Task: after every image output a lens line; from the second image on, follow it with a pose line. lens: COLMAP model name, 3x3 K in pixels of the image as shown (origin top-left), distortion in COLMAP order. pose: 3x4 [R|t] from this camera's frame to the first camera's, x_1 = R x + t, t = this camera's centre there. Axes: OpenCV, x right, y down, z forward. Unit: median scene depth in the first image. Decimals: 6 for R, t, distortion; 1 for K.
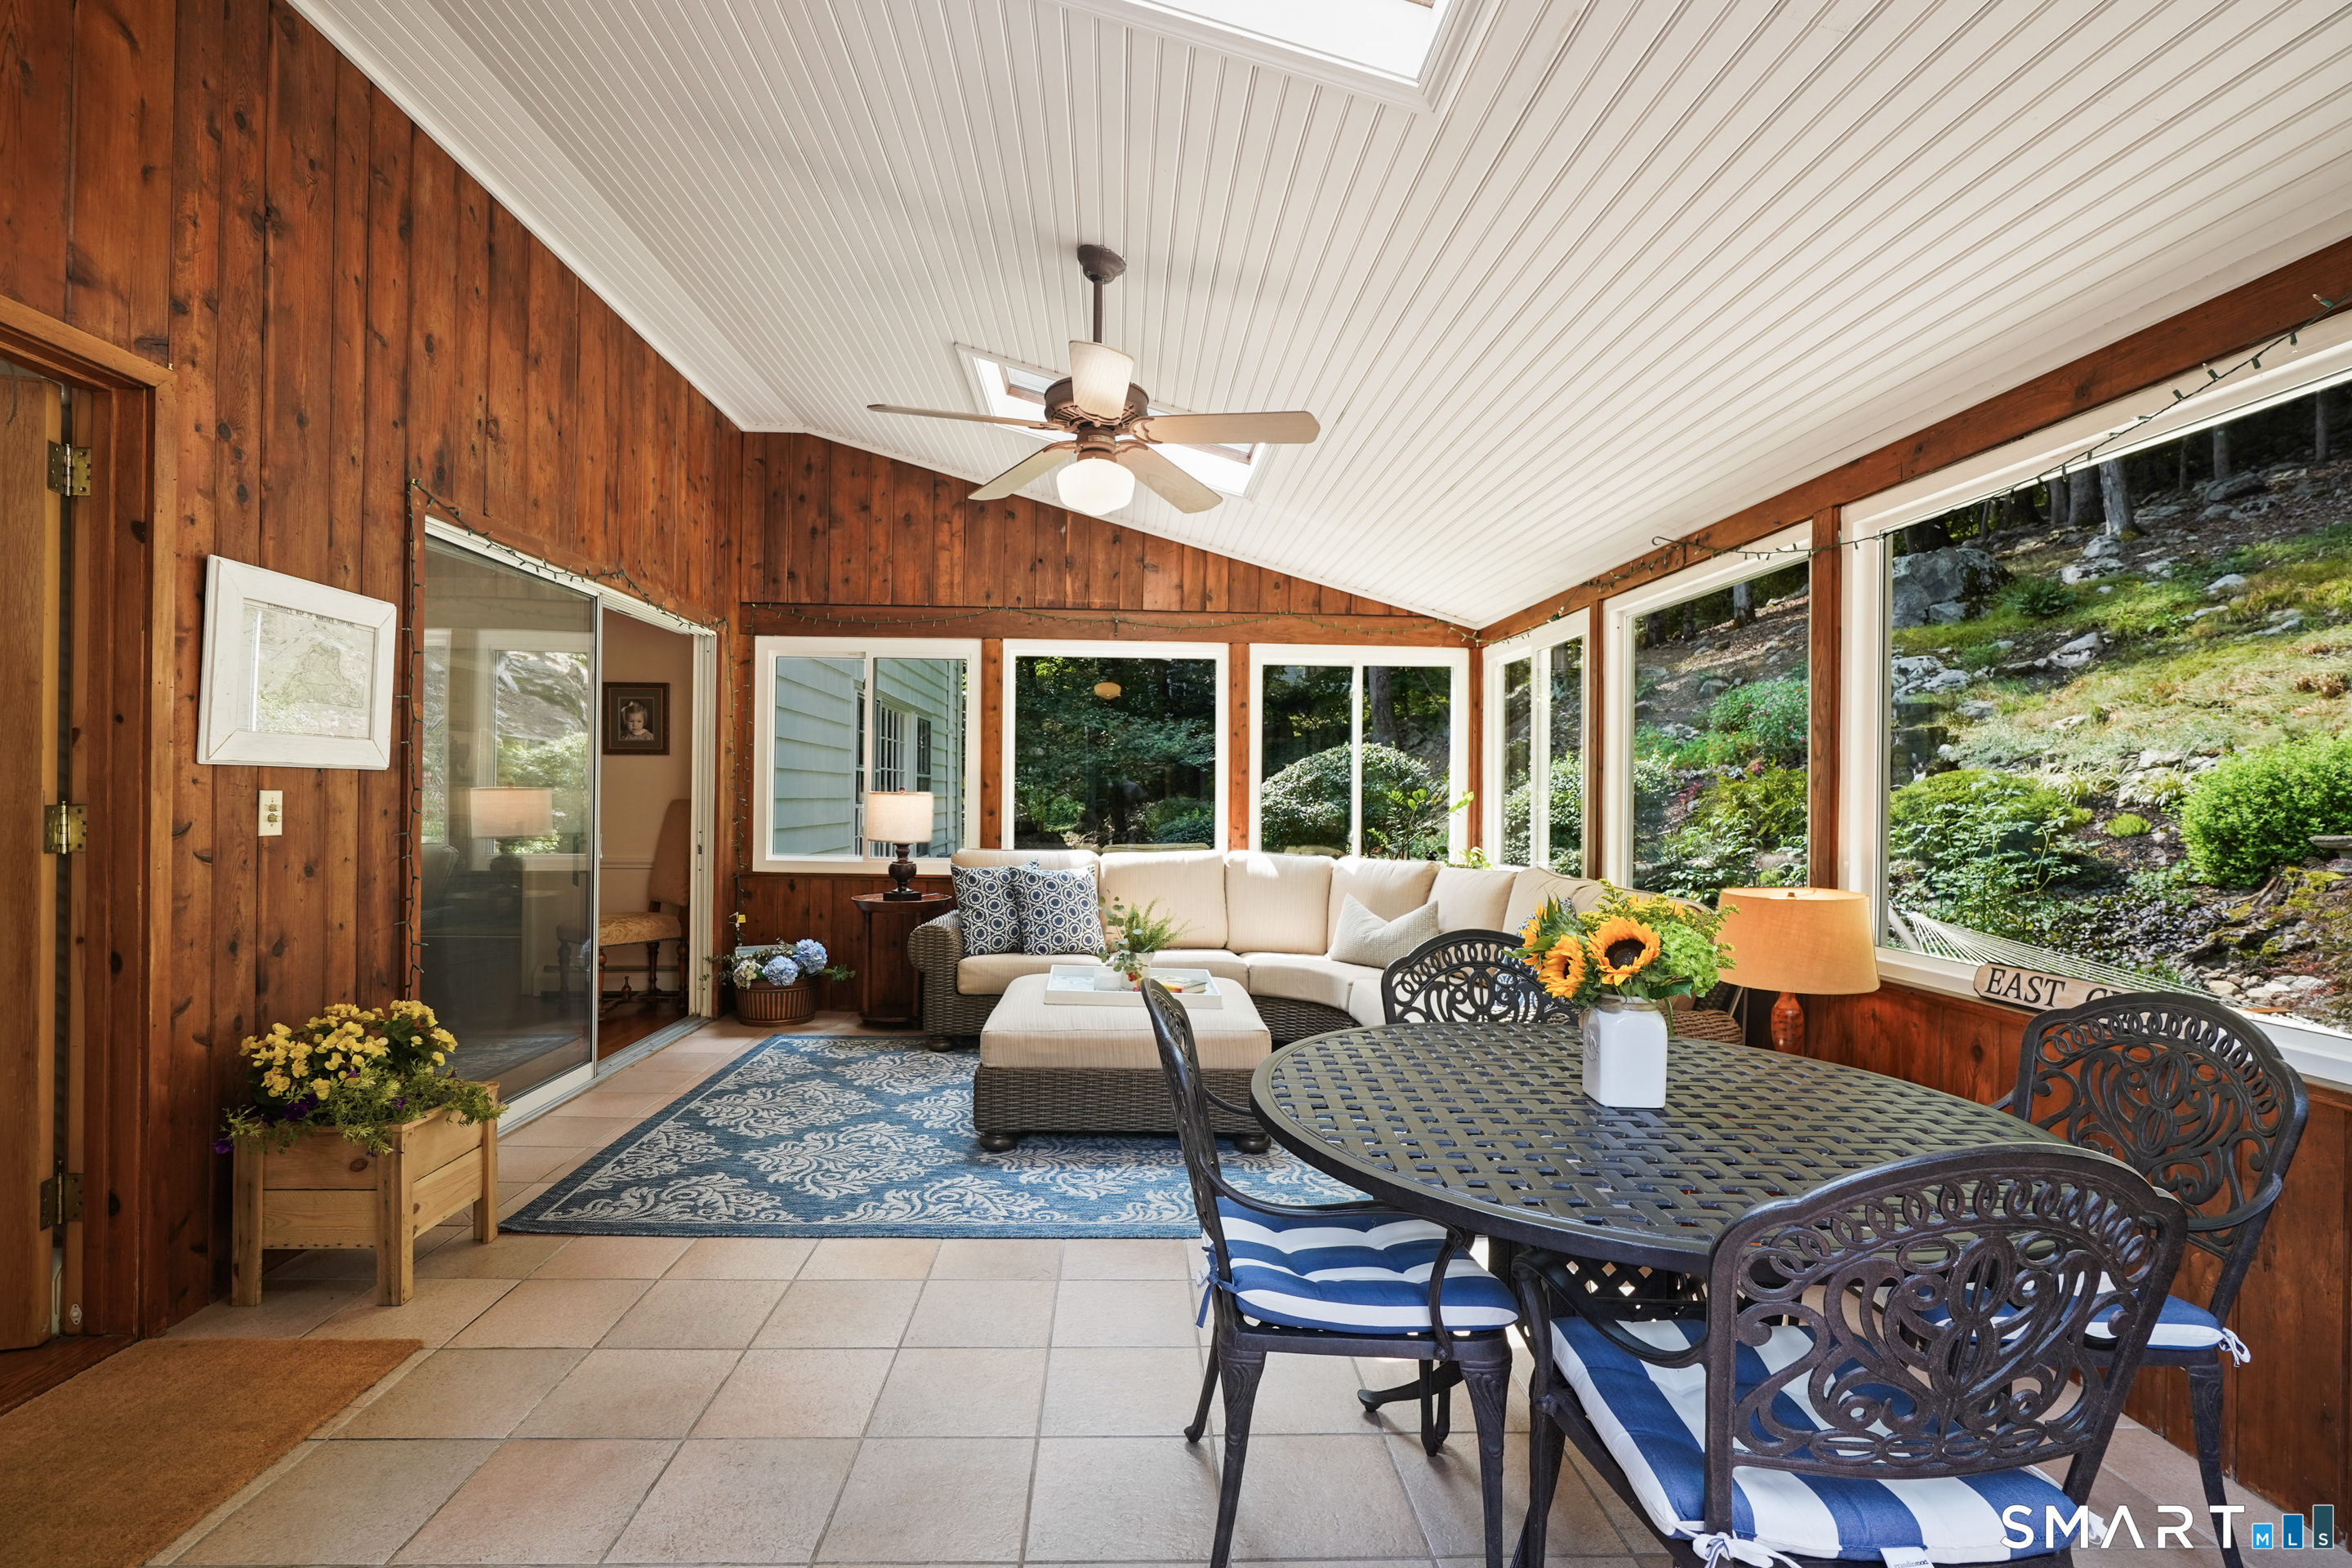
lens RADIAL K [[1078.6, 0, 1134.5], [0, 1078.6, 795.1], [0, 0, 1]] dist [-0.011623, 0.004040]
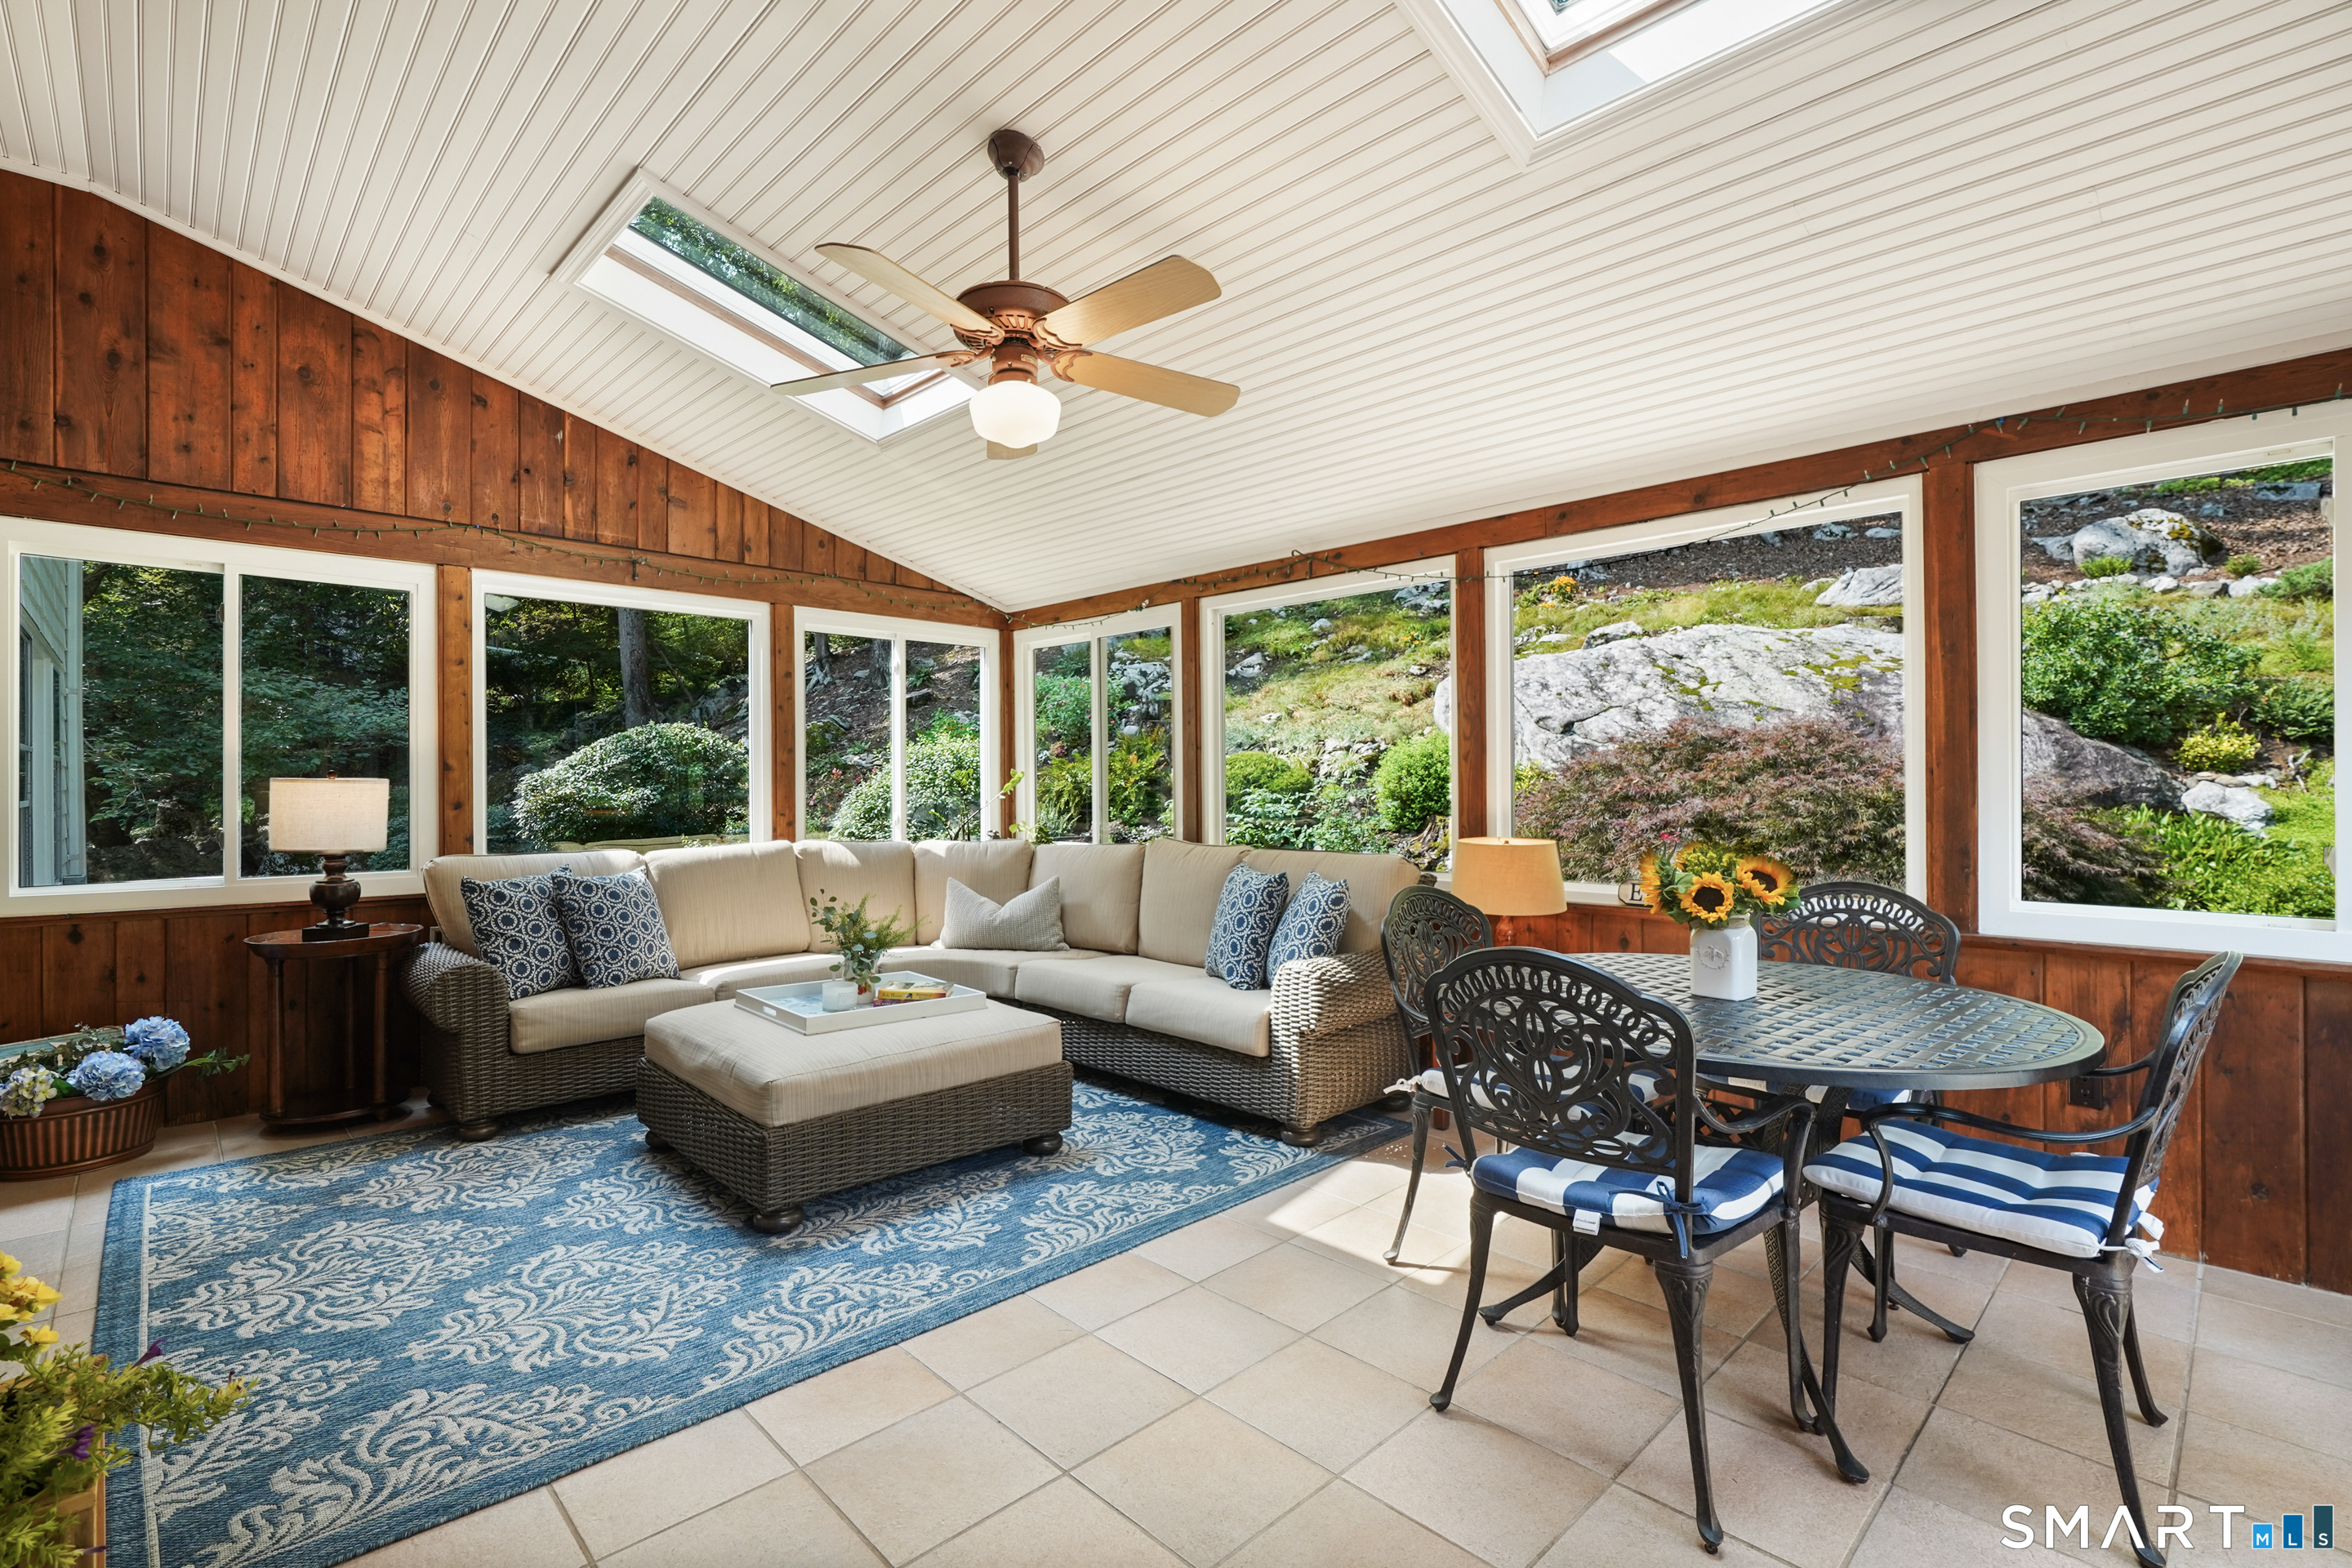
lens RADIAL K [[1078.6, 0, 1167.2], [0, 1078.6, 777.3], [0, 0, 1]] dist [-0.011623, 0.004040]
pose [[0.740940, -0.012784, 0.671450, -0.264198], [0.013965, 0.999896, 0.003627, 0.001595], [-0.671426, 0.006689, 0.741041, 0.140643]]
